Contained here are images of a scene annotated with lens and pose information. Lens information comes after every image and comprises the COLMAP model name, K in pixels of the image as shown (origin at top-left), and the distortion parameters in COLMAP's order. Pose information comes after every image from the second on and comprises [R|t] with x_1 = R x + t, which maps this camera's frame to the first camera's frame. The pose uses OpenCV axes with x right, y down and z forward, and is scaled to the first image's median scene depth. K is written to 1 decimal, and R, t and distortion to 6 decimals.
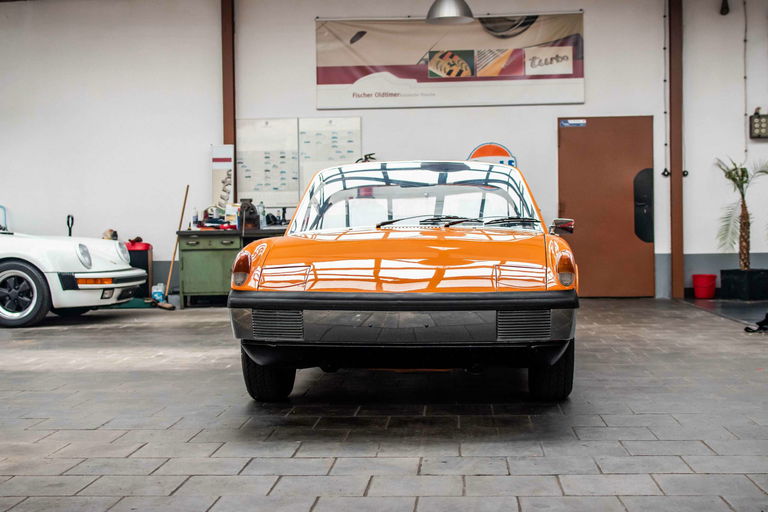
lens RADIAL K [[1164.7, 0, 381.0], [0, 1164.7, 253.9], [0, 0, 1]] dist [0.000402, 0.000000]
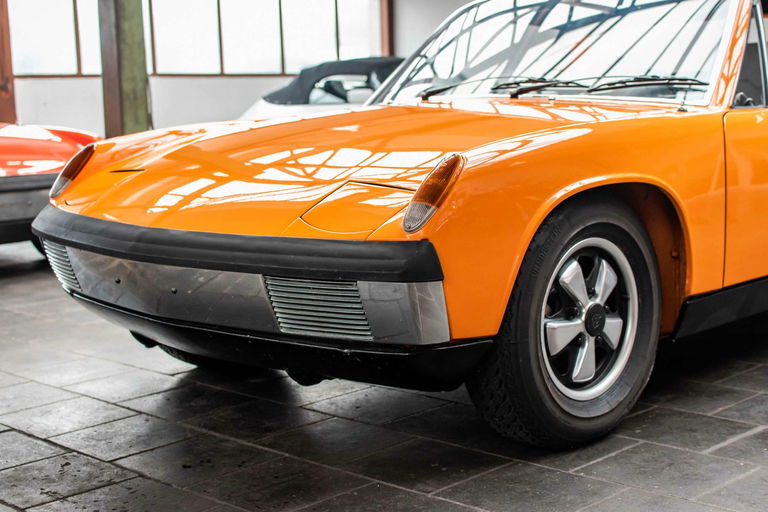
lens RADIAL K [[1164.7, 0, 384.2], [0, 1164.7, 260.1], [0, 0, 1]] dist [0.000402, 0.000000]
pose [[0.727469, 0.081437, -0.681291, 0.382957], [0.004876, 0.992293, 0.123818, -0.015267], [0.686124, -0.093395, 0.721465, 0.541415]]
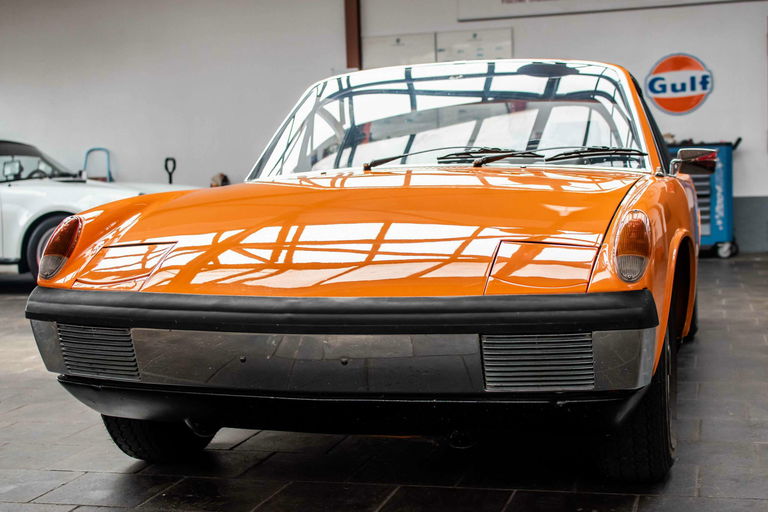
lens RADIAL K [[1164.7, 0, 387.6], [0, 1164.7, 254.8], [0, 0, 1]] dist [0.000402, 0.000000]
pose [[0.978519, -0.002995, -0.206136, 0.131727], [0.014013, 0.998548, 0.052010, -0.009650], [0.205681, -0.053781, 0.977140, 0.403652]]
